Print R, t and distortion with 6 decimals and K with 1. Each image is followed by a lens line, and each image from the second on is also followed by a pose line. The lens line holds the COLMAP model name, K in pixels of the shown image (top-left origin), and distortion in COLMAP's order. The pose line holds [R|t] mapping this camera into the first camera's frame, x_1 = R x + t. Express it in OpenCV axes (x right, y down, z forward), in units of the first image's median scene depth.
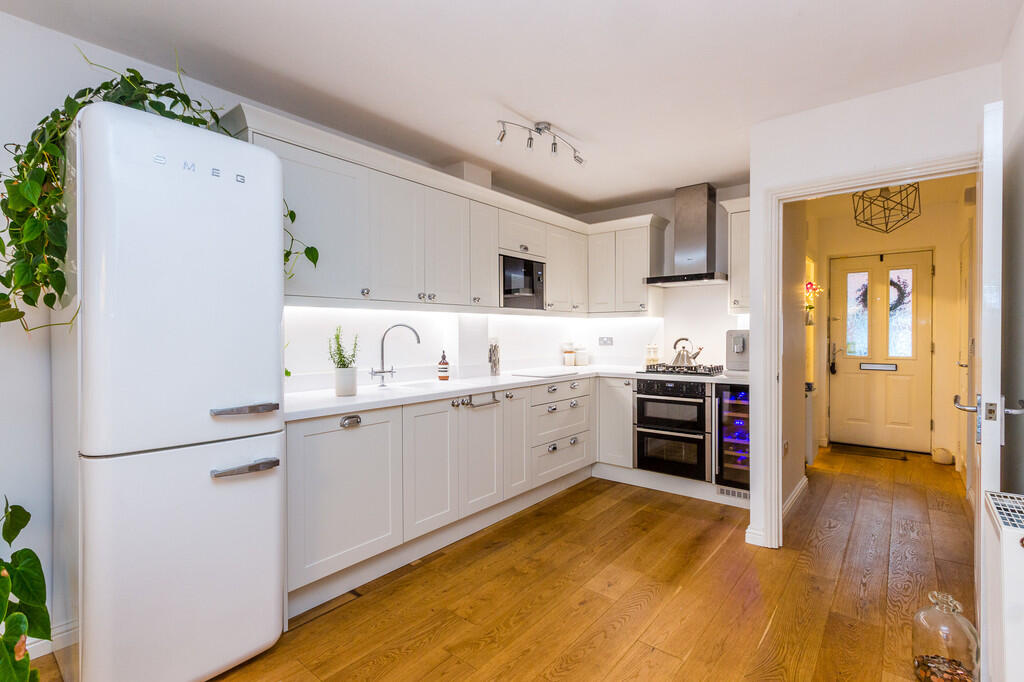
lens RADIAL K [[472.9, 0, 504.7], [0, 472.9, 336.8], [0, 0, 1]] dist [0.001653, -0.000006]
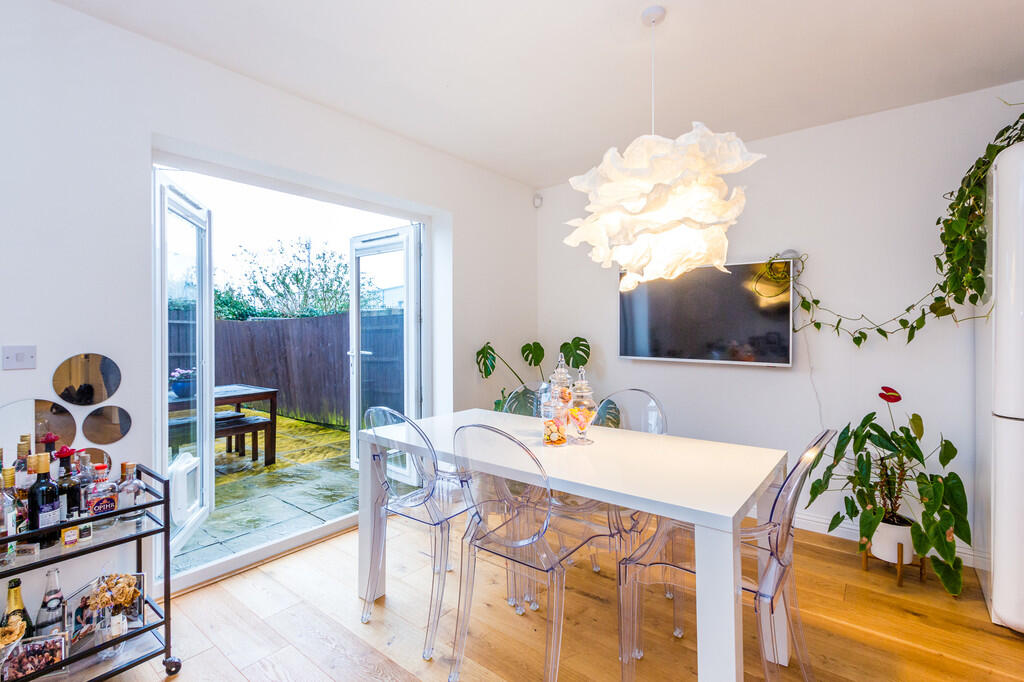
lens RADIAL K [[472.9, 0, 510.3], [0, 472.9, 333.7], [0, 0, 1]] dist [0.001653, -0.000006]
pose [[0.019692, 0.010946, -0.999746, 0.360541], [-0.001579, 0.999939, 0.010917, 0.008014], [0.999805, 0.001363, 0.019709, -0.341974]]
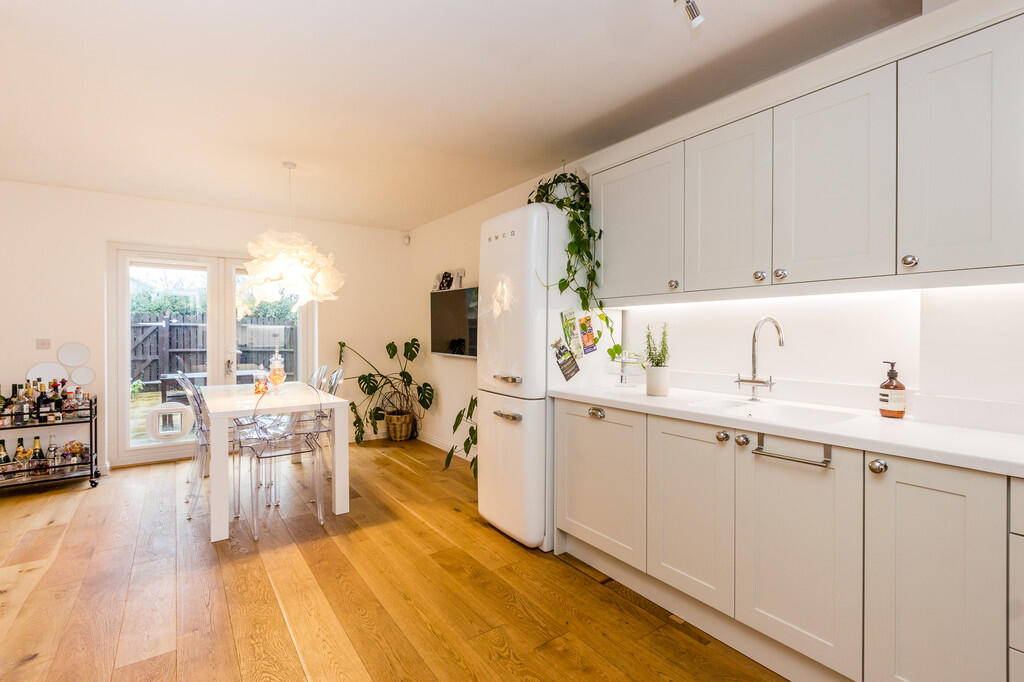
lens RADIAL K [[472.9, 0, 509.6], [0, 472.9, 338.0], [0, 0, 1]] dist [0.001653, -0.000006]
pose [[-0.269979, 0.014287, -0.962760, 0.931913], [-0.005433, 0.999851, 0.016361, -0.008977], [0.962851, 0.009648, -0.269861, 1.356309]]
